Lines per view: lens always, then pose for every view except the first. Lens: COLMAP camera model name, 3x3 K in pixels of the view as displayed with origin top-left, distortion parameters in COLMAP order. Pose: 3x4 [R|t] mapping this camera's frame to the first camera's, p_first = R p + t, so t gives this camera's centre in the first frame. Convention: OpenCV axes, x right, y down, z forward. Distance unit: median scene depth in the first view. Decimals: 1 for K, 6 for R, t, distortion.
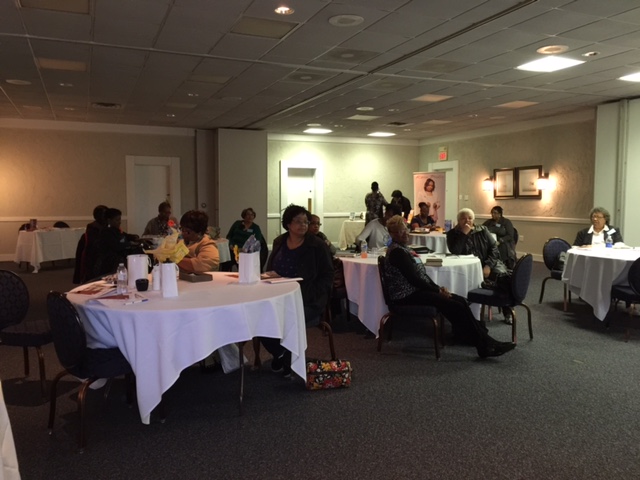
lens RADIAL K [[541.9, 0, 323.1], [0, 541.9, 239.5], [0, 0, 1]] dist [0.075093, -0.078852]
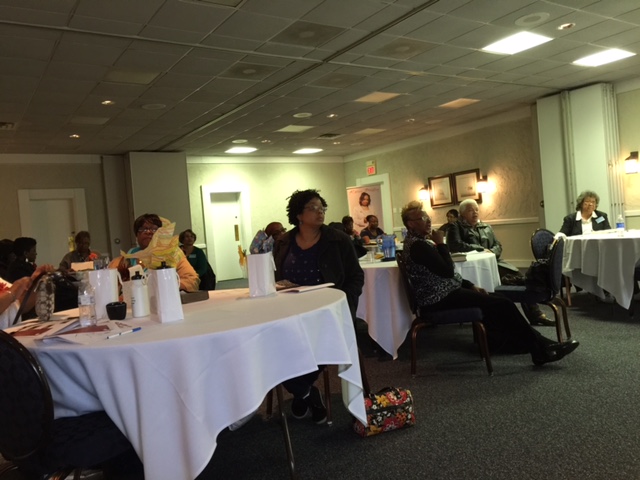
lens RADIAL K [[541.5, 0, 316.7], [0, 541.5, 238.5], [0, 0, 1]] dist [0.074295, -0.085471]
pose [[0.981536, -0.085425, 0.171144, -0.081023], [0.096751, 0.993561, -0.058954, 0.023673], [-0.165005, 0.074424, 0.983481, 0.125483]]
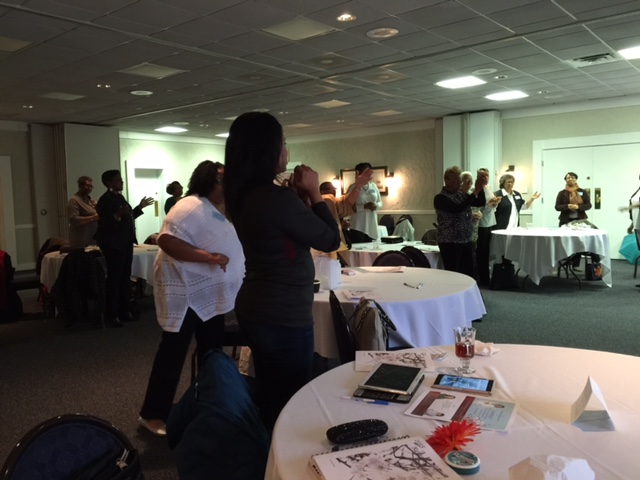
lens RADIAL K [[541.5, 0, 316.7], [0, 541.5, 238.5], [0, 0, 1]] dist [0.074295, -0.085471]
pose [[0.893413, -0.061110, 0.445060, -0.328832], [0.062962, 0.997959, 0.010636, -0.004433], [-0.444802, 0.018520, 0.895437, 0.046978]]
